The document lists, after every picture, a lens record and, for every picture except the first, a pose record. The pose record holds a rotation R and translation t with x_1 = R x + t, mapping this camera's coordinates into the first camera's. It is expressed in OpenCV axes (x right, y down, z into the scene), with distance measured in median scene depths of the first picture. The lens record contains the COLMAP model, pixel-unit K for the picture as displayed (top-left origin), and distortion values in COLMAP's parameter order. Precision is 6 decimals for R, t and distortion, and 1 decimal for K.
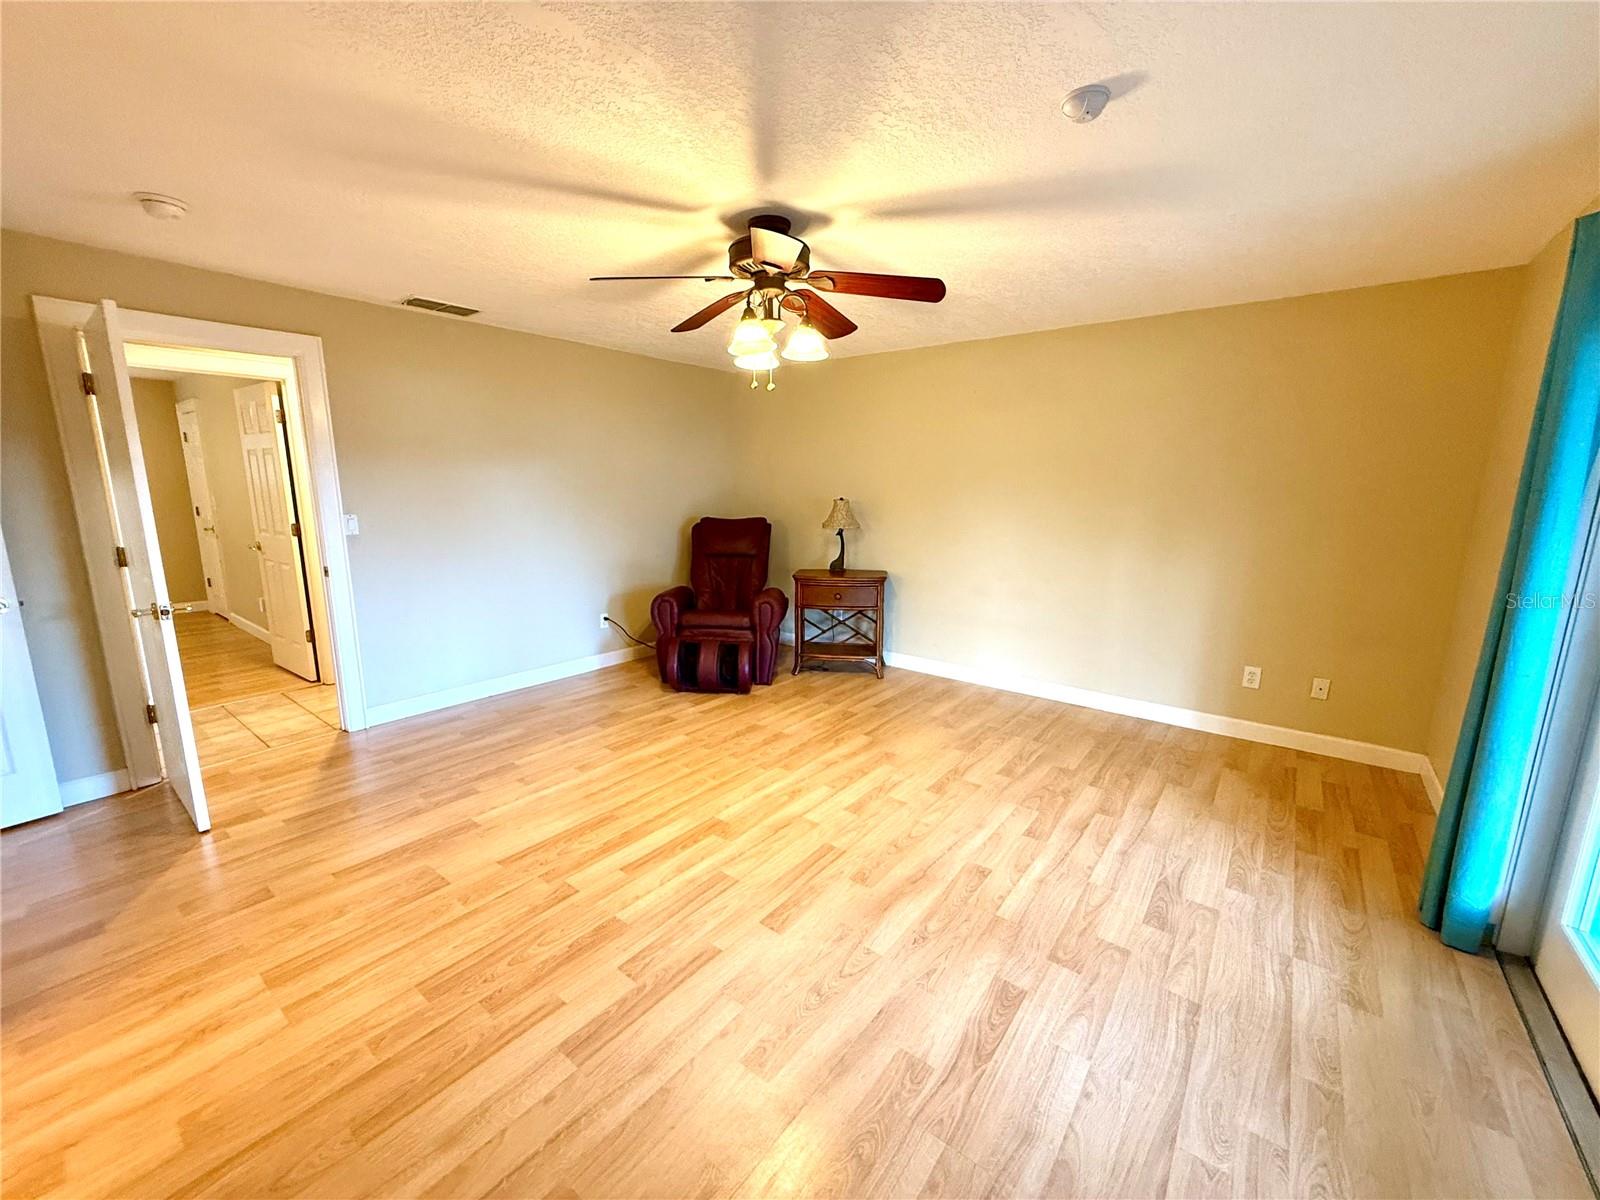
lens RADIAL K [[637.2, 0, 795.7], [0, 637.2, 598.9], [0, 0, 1]] dist [-0.000617, 0.000510]
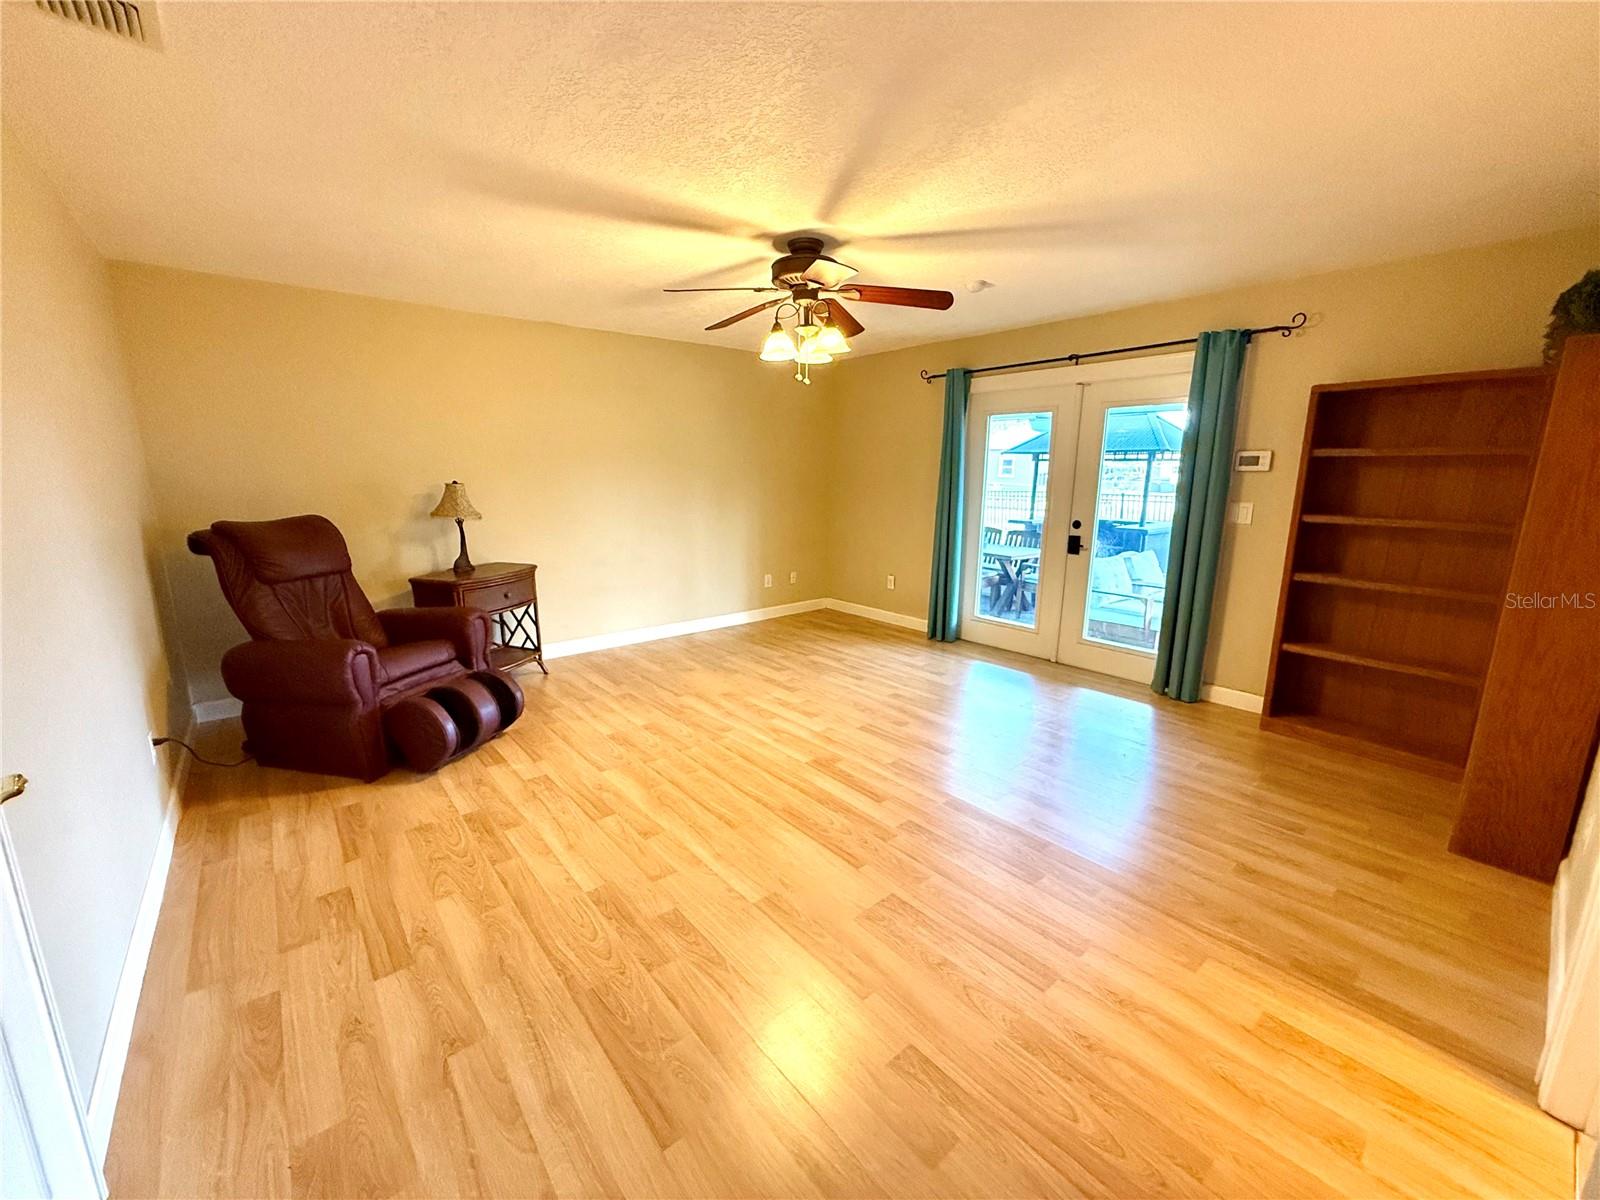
lens RADIAL K [[637.2, 0, 794.9], [0, 637.2, 600.2], [0, 0, 1]] dist [-0.000617, 0.000510]
pose [[0.208889, -0.205078, 0.956195, -1.075526], [0.175625, 0.969735, 0.169615, -0.119676], [-0.962040, 0.132501, 0.238584, 0.670676]]
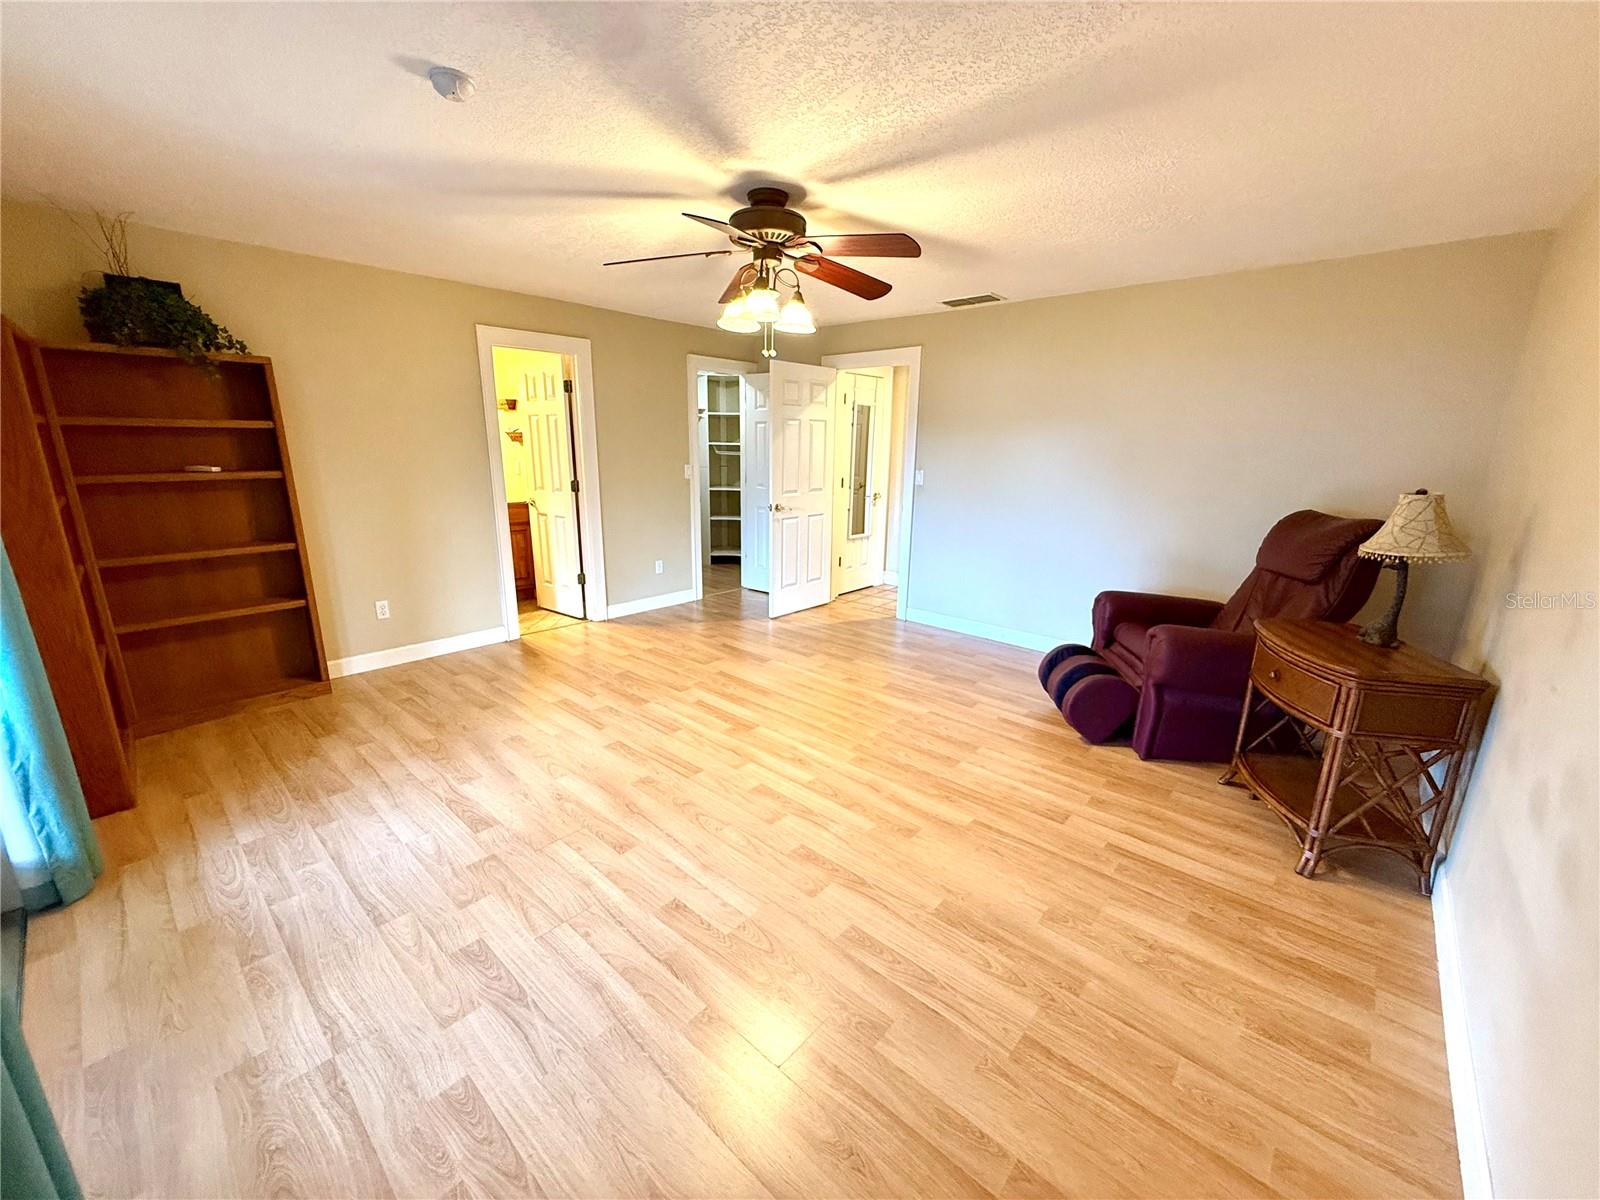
lens RADIAL K [[637.2, 0, 796.4], [0, 637.2, 598.8], [0, 0, 1]] dist [-0.000617, 0.000510]
pose [[-0.064378, 0.230860, -0.970855, 0.922278], [-0.195463, 0.951111, 0.239126, -0.175974], [0.978596, 0.205161, -0.016106, 0.977234]]
